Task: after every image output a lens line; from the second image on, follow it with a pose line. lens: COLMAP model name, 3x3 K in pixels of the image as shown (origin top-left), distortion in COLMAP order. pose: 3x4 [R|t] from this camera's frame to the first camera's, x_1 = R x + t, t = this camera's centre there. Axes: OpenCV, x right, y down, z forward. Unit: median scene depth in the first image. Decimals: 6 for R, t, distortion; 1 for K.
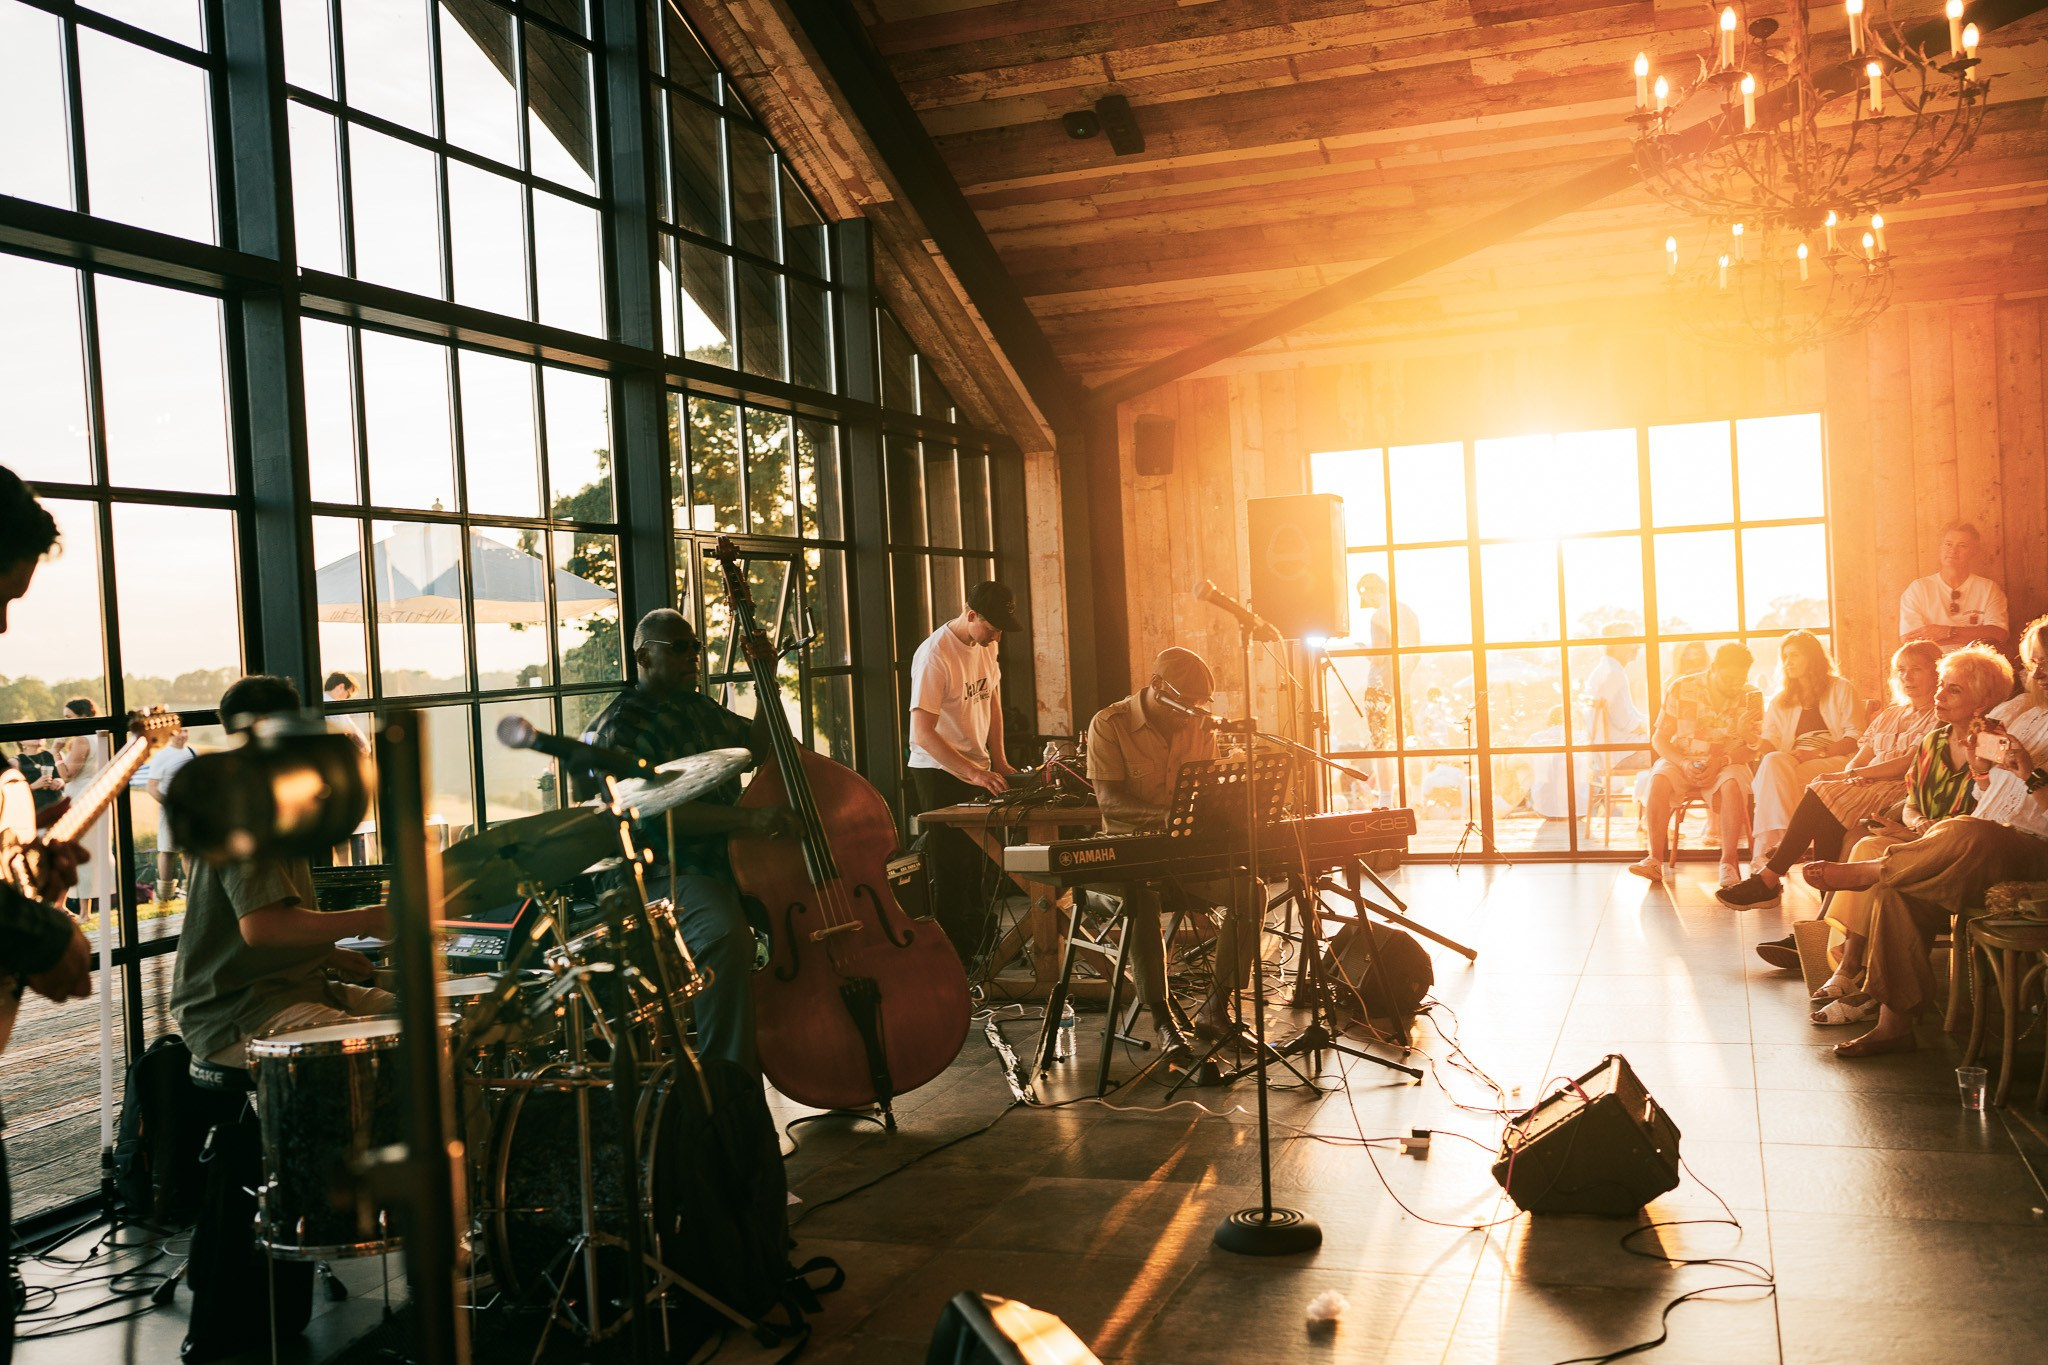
lens RADIAL K [[1947.0, 0, 1017.5], [0, 1947.0, 676.5], [0, 0, 1]] dist [0.003256, 0.000000]
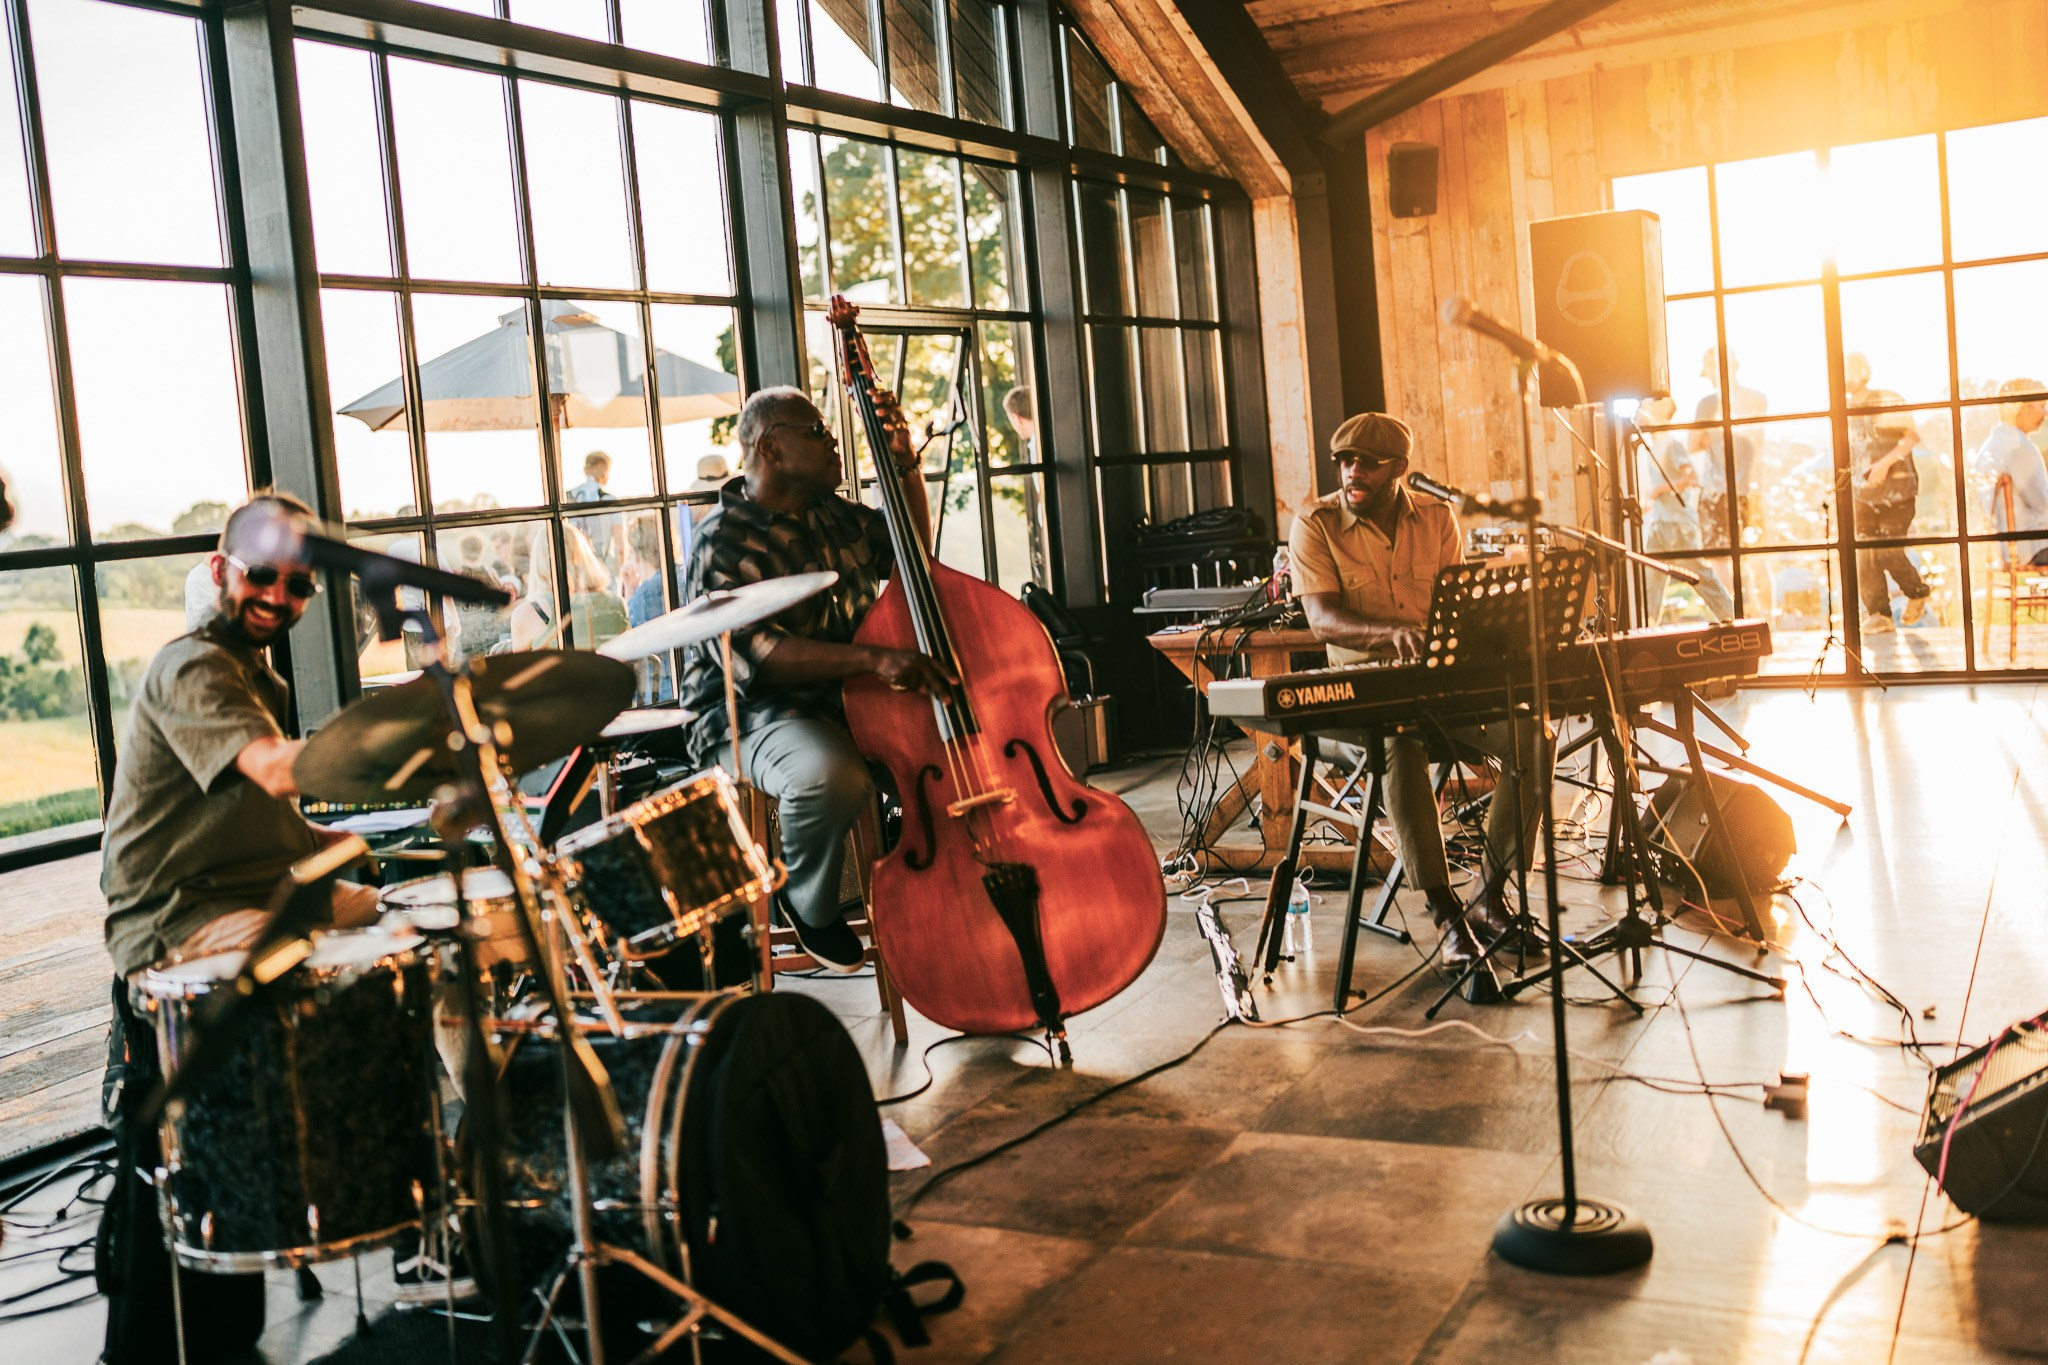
lens RADIAL K [[2109.5, 0, 935.2], [0, 2109.5, 607.6], [0, 0, 1]] dist [-0.003733, 0.000000]
pose [[0.986416, -0.023216, -0.162615, 0.015935], [0.032360, 0.998027, 0.053806, 0.006667], [0.161045, -0.058337, 0.985222, 0.116965]]
